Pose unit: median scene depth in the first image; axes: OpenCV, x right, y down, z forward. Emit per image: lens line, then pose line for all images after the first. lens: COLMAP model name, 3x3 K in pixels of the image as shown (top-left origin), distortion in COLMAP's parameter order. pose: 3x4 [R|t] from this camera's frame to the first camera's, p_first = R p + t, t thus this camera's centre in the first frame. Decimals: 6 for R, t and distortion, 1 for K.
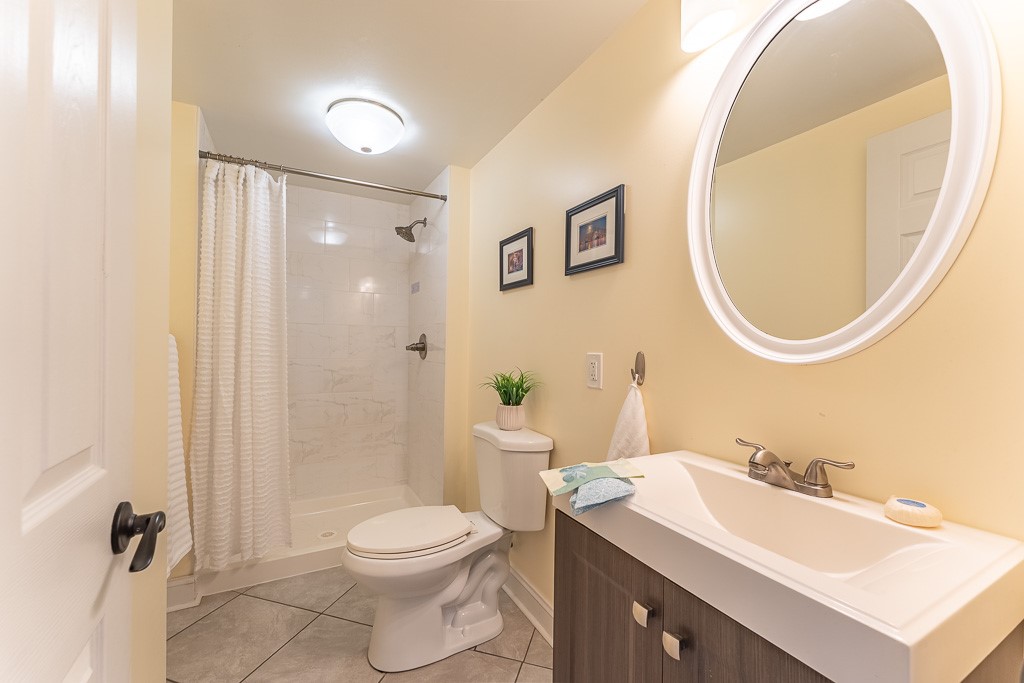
lens RADIAL K [[415.2, 0, 512.4], [0, 415.2, 342.1], [0, 0, 1]] dist [0.000789, -0.000317]
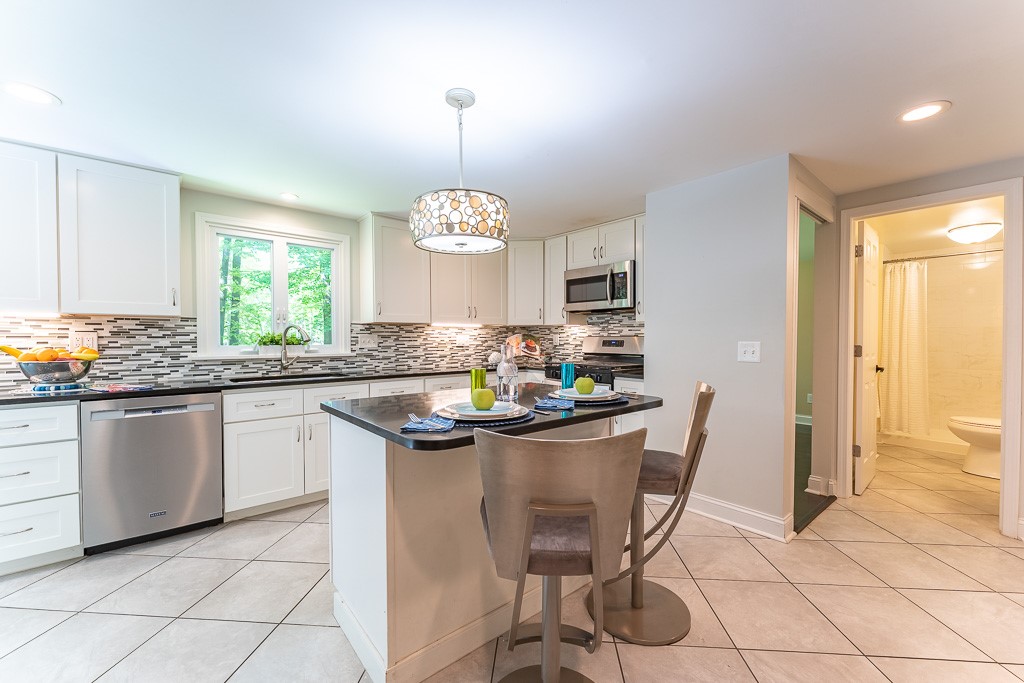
lens RADIAL K [[415.2, 0, 509.1], [0, 415.2, 343.8], [0, 0, 1]] dist [0.000789, -0.000317]
pose [[0.224863, 0.009441, -0.974345, 1.122086], [0.008432, 0.999897, 0.011634, -0.016923], [0.974354, -0.010832, 0.224760, -1.674684]]
